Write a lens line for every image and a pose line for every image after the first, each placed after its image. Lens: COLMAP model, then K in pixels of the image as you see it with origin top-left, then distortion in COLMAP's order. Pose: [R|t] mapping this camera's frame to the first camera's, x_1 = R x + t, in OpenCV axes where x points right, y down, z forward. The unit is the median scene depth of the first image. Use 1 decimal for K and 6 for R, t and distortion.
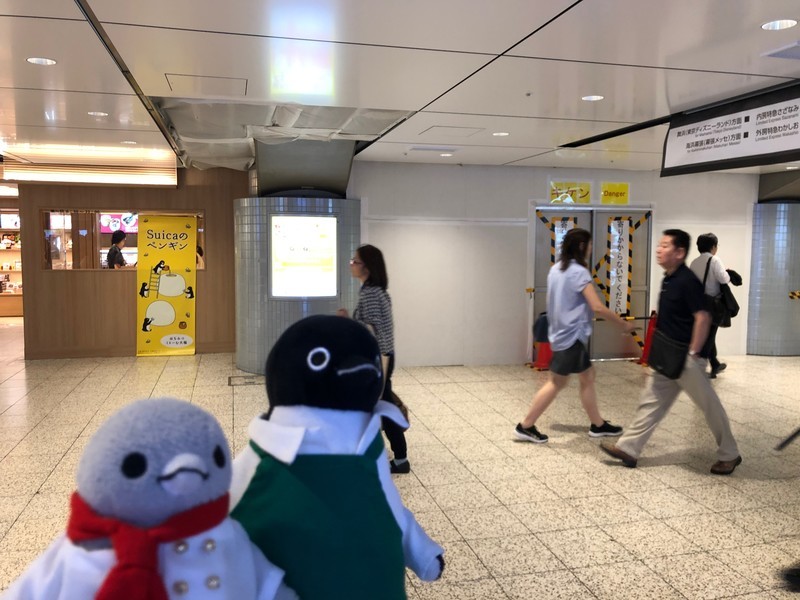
lens RADIAL K [[647.2, 0, 400.0], [0, 647.2, 300.0], [0, 0, 1]] dist [0.009076, 0.001201]
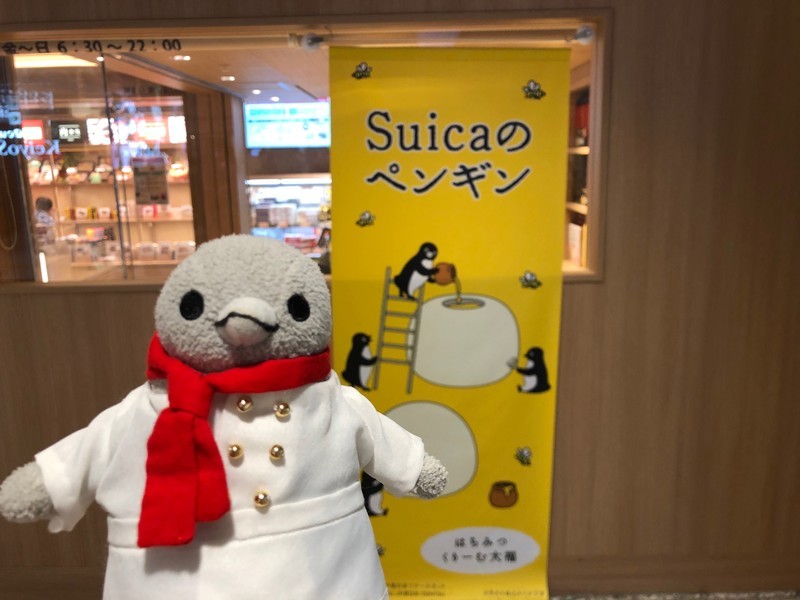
lens RADIAL K [[647.2, 0, 400.0], [0, 647.2, 300.0], [0, 0, 1]] dist [0.009076, 0.001201]
pose [[0.964566, 0.026125, -0.262547, -0.310880], [0.009000, 0.991249, 0.131700, -0.070871], [0.263690, -0.129396, 0.955889, 0.758906]]
